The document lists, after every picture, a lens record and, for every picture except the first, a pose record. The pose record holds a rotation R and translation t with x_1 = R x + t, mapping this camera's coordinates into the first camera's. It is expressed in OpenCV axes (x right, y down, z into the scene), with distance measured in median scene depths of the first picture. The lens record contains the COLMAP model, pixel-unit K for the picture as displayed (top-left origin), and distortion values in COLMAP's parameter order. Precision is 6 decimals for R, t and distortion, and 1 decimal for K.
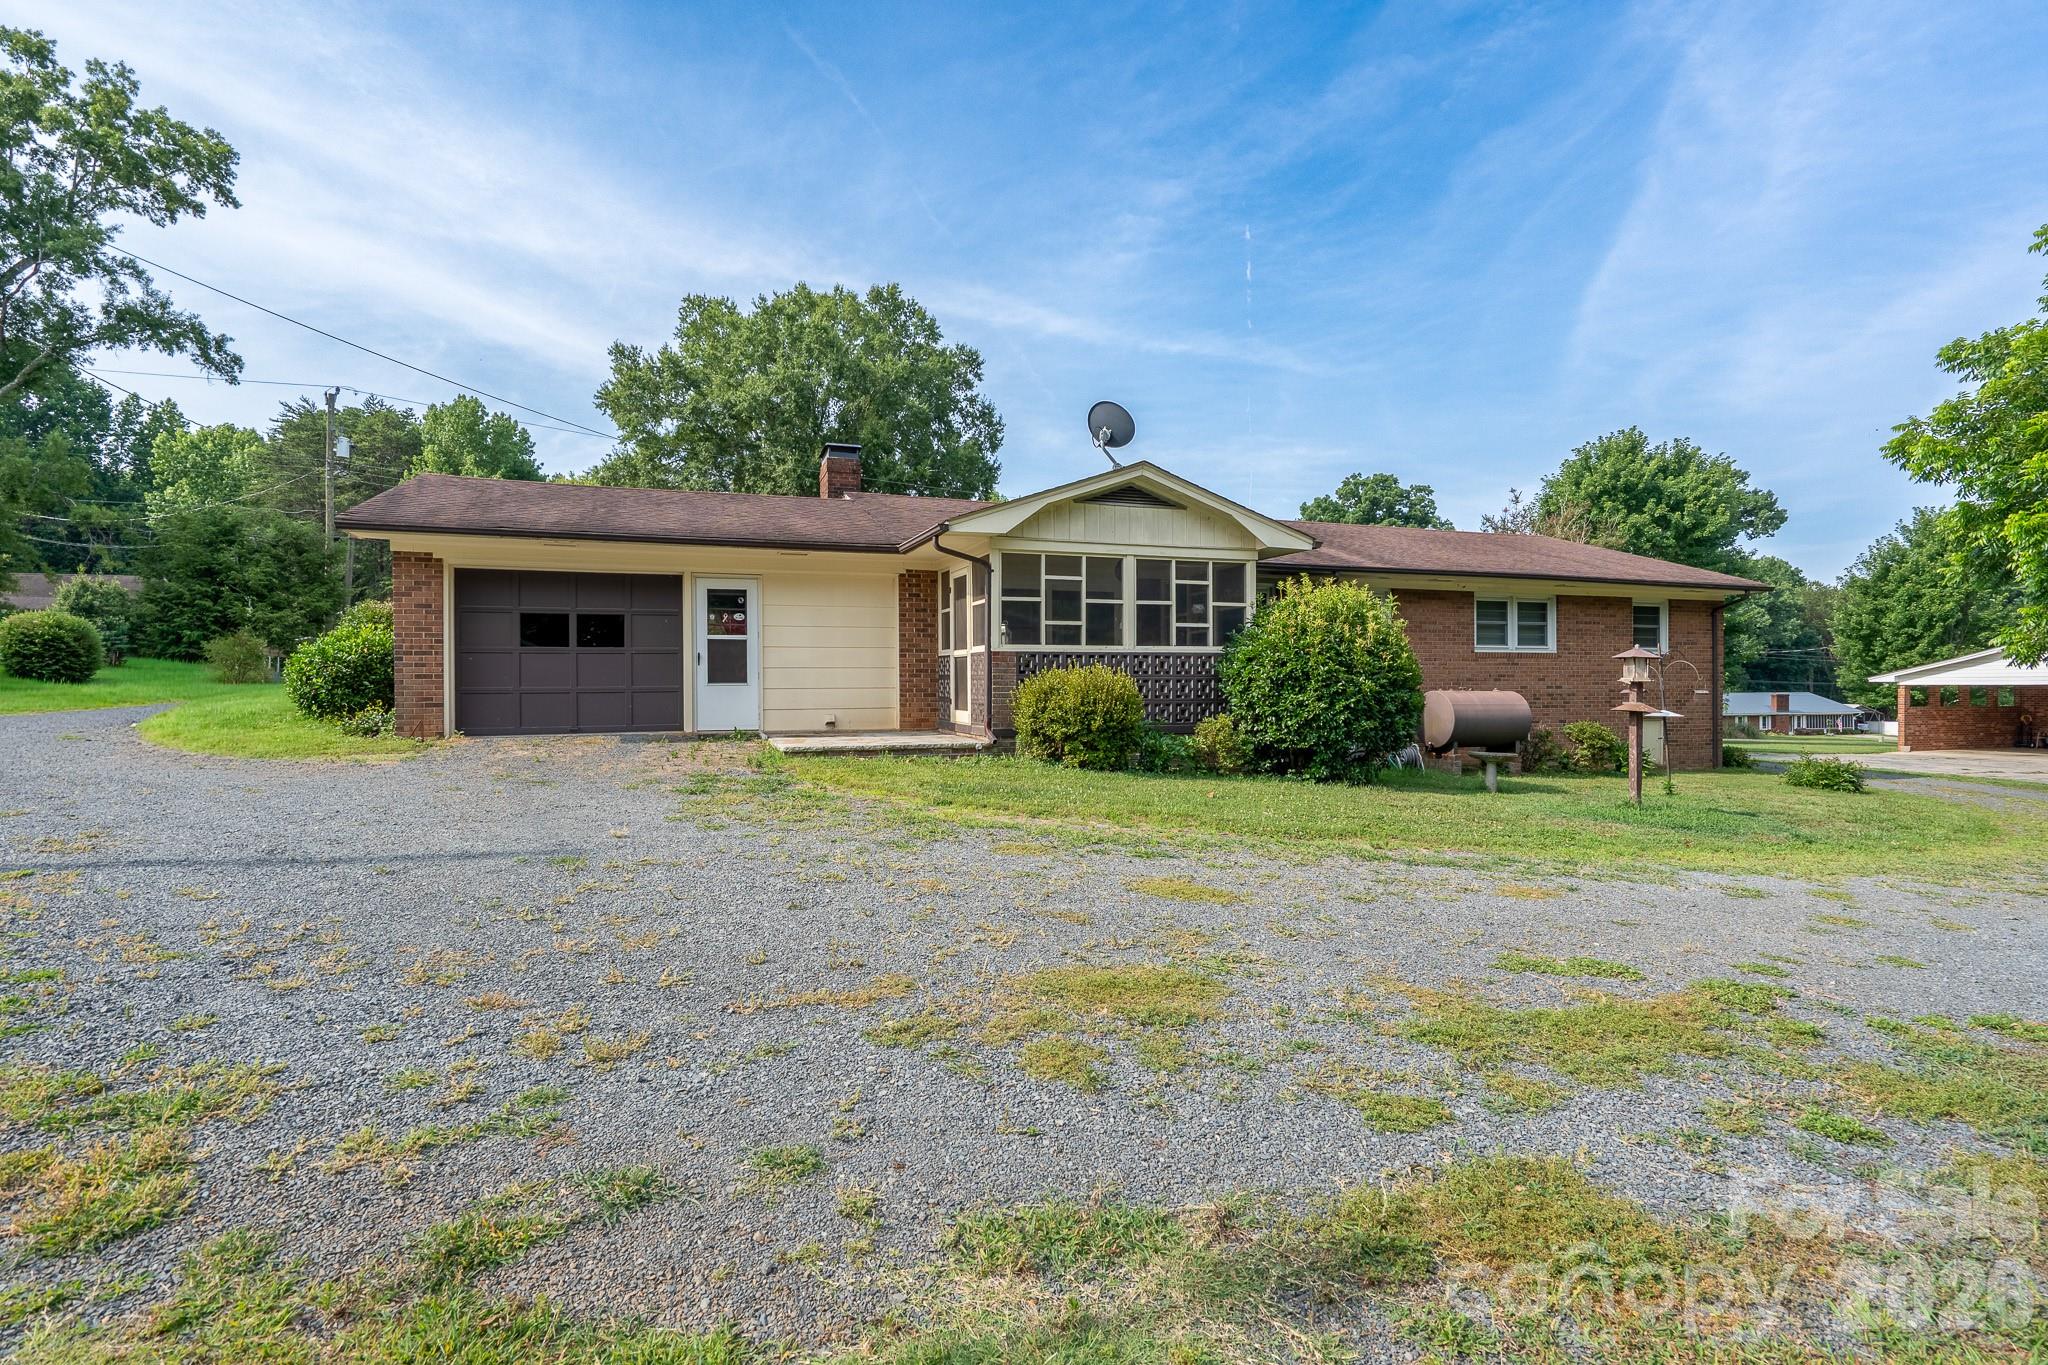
lens RADIAL K [[960.7, 0, 1024.0], [0, 960.7, 682.5], [0, 0, 1]] dist [-0.013576, 0.000134]
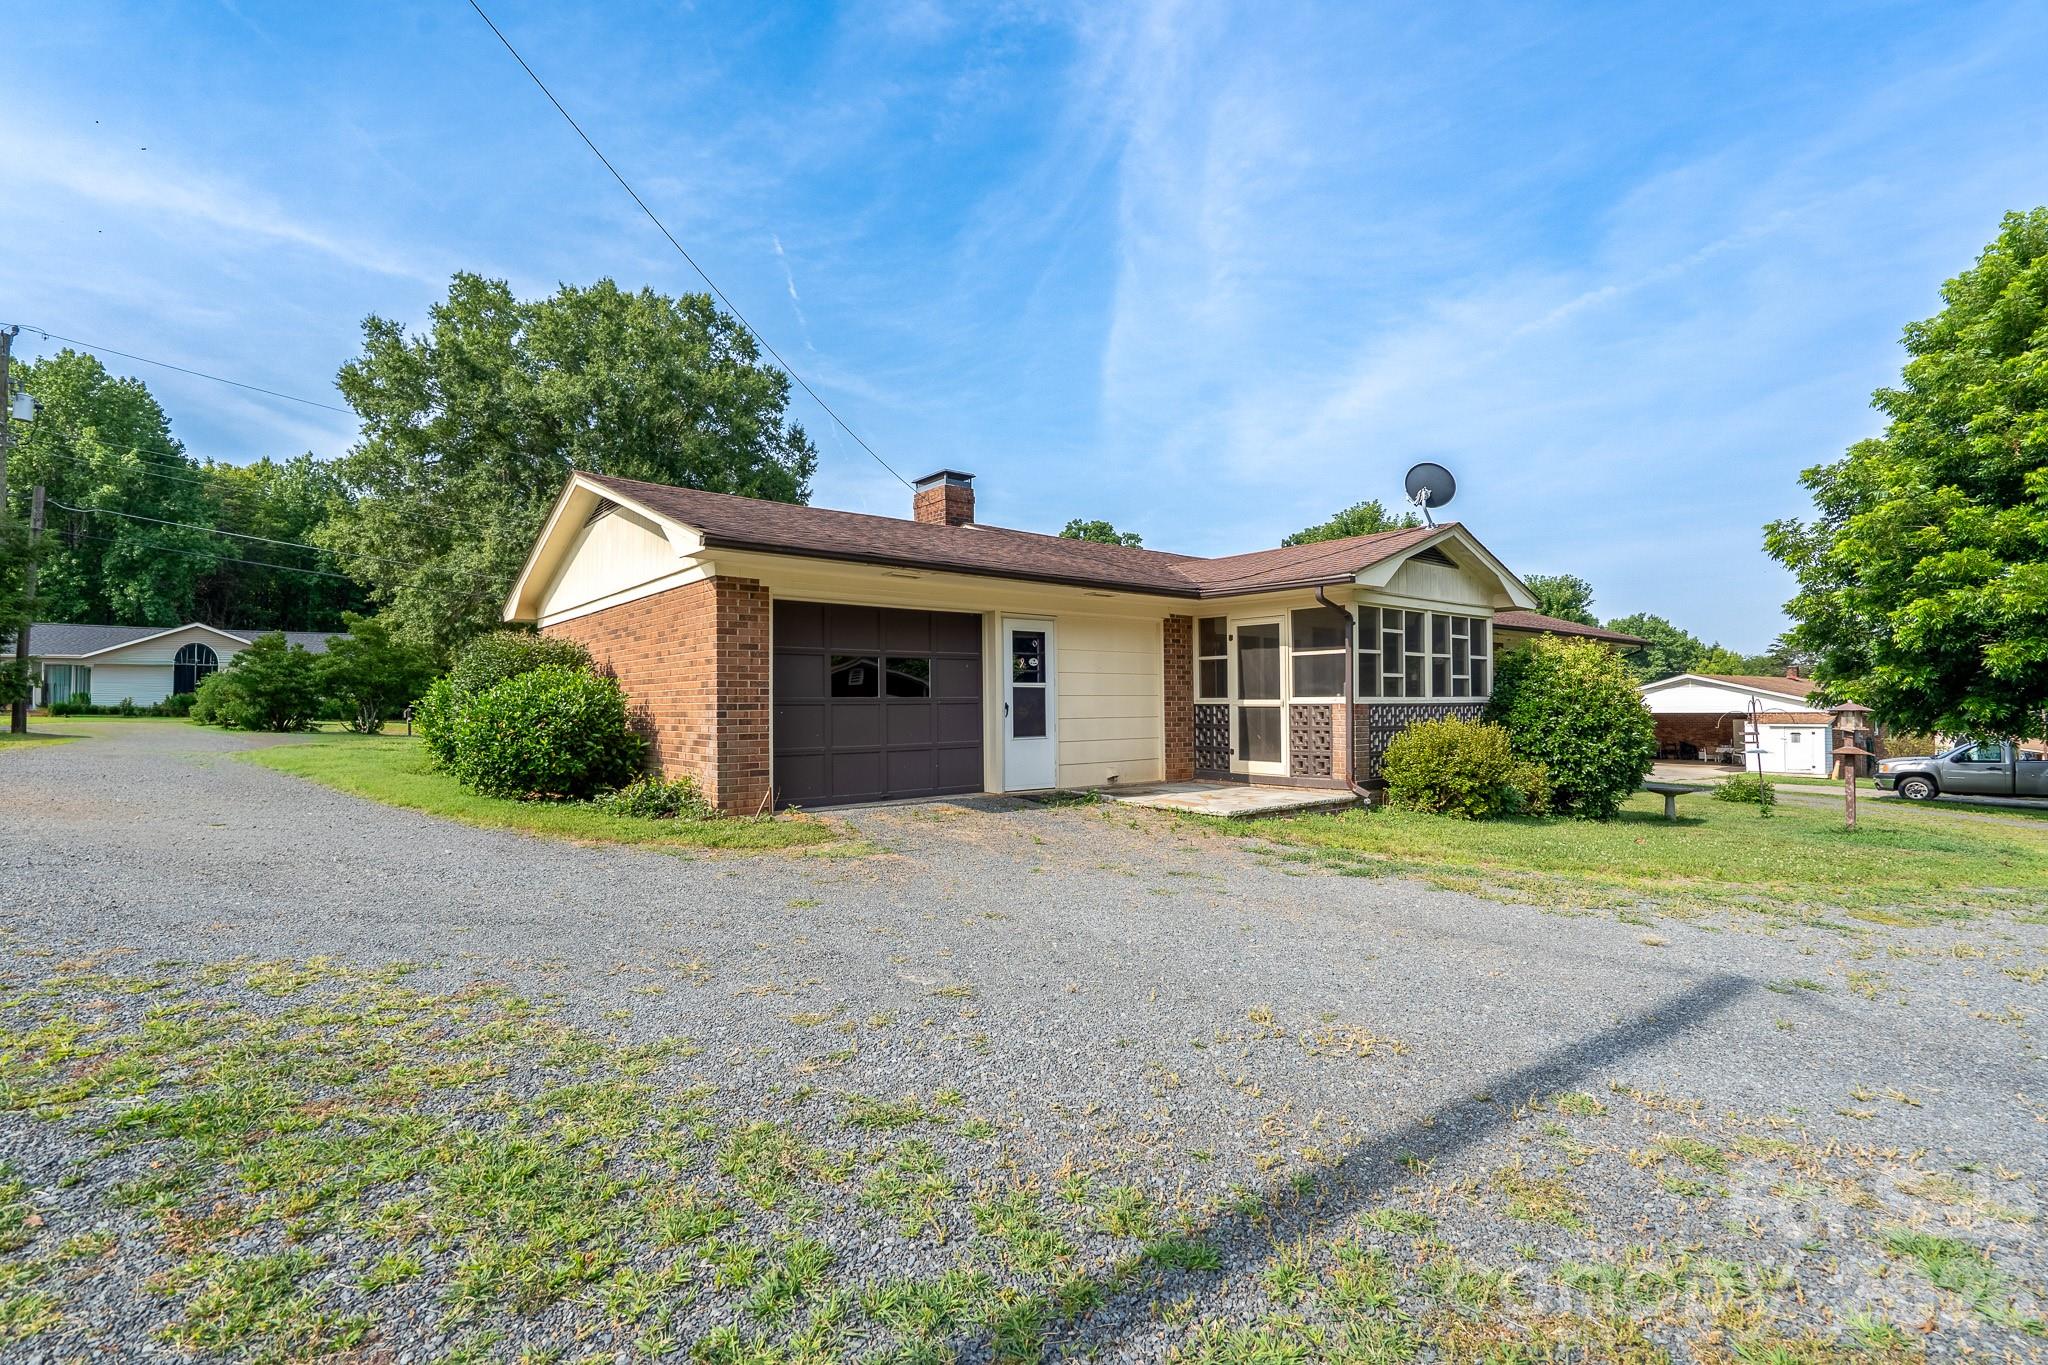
lens RADIAL K [[927.1, 0, 1027.5], [0, 927.1, 677.5], [0, 0, 1]] dist [-0.001094, 0.000034]
pose [[0.944798, 0.007612, 0.327566, -0.560321], [0.003041, 0.999483, -0.031996, -0.025265], [-0.327640, 0.031226, 0.944286, 0.174222]]
